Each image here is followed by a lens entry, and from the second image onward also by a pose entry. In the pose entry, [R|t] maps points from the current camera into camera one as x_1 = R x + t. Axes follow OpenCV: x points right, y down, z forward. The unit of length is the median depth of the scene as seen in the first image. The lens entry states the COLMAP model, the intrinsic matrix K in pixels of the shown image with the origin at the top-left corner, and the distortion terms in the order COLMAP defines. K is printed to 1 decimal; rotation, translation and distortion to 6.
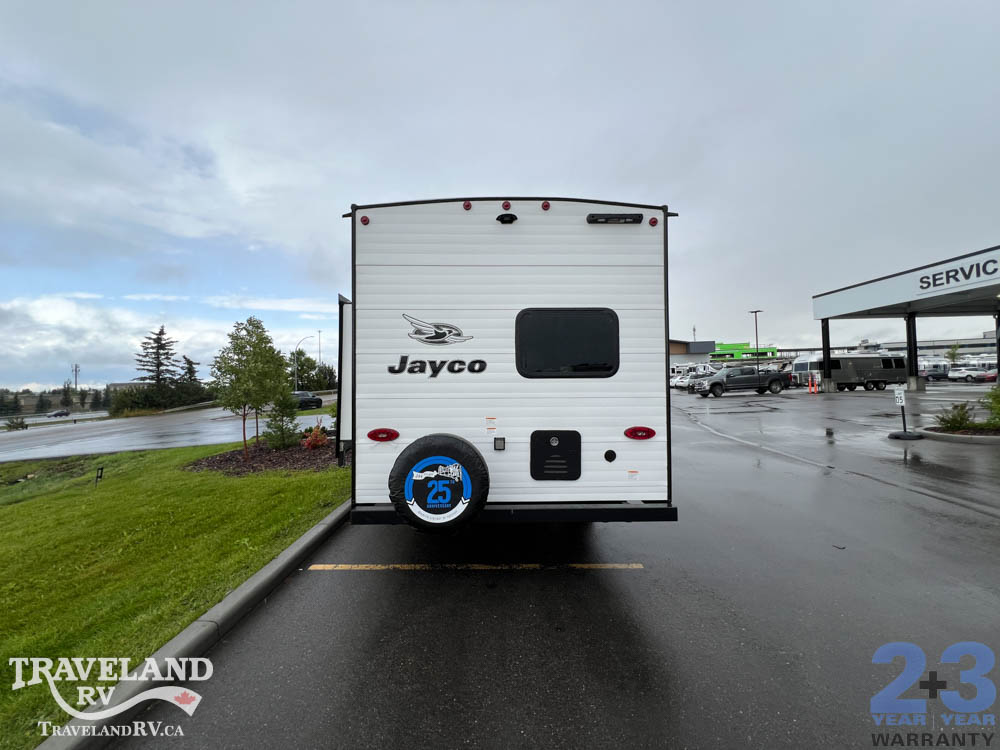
lens RADIAL K [[398.3, 0, 492.8], [0, 398.3, 372.0], [0, 0, 1]] dist [-0.000958, 0.000638]
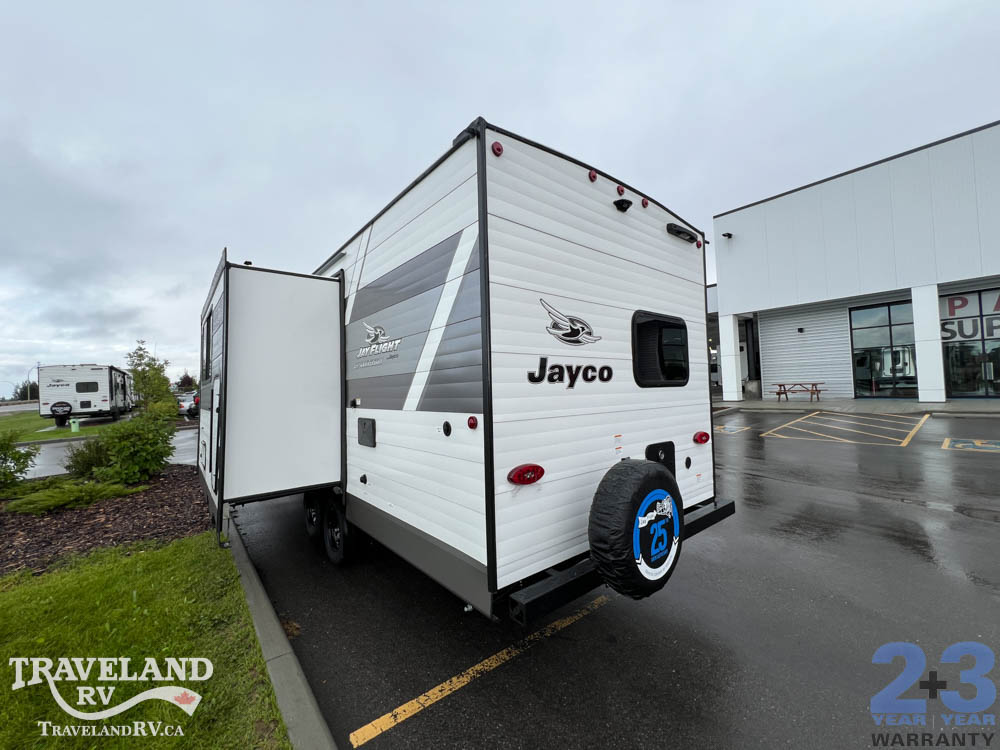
lens RADIAL K [[398.3, 0, 498.9], [0, 398.3, 372.5], [0, 0, 1]] dist [-0.000958, 0.000638]
pose [[0.785798, 0.012674, 0.618354, -0.720111], [0.004129, 0.999660, -0.025737, 0.003680], [-0.618470, 0.022777, 0.785478, 0.492139]]
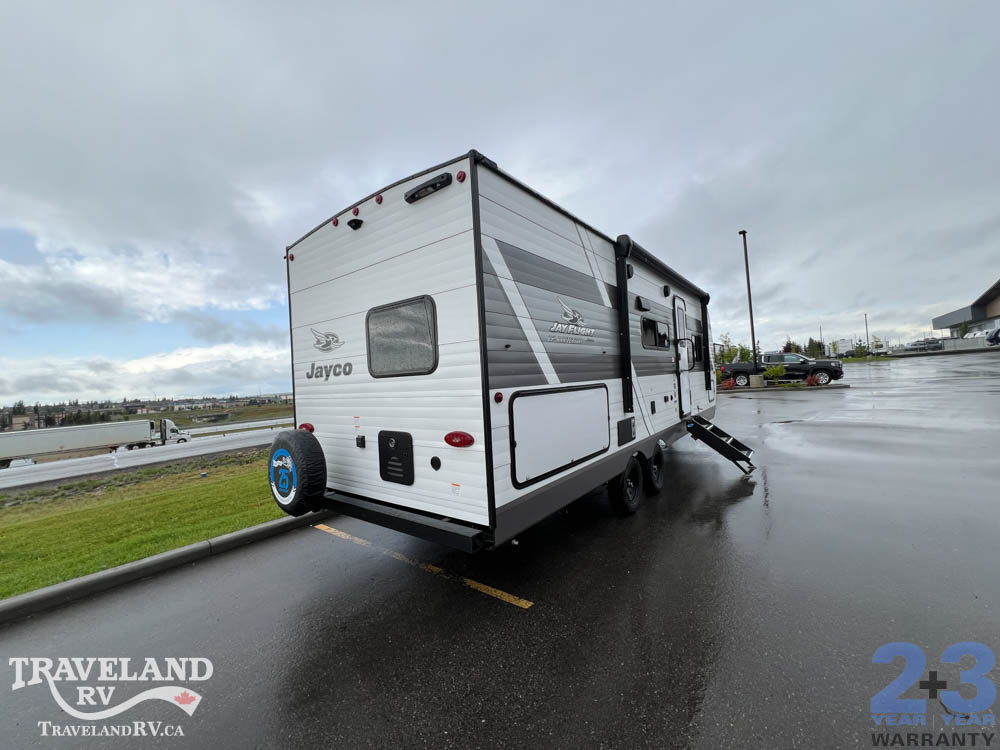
lens RADIAL K [[398.3, 0, 497.6], [0, 398.3, 371.5], [0, 0, 1]] dist [-0.000958, 0.000638]
pose [[0.778275, -0.047186, -0.626148, 0.956323], [0.065844, 0.997808, 0.006647, 0.012614], [0.624461, -0.046401, 0.779676, 0.411063]]
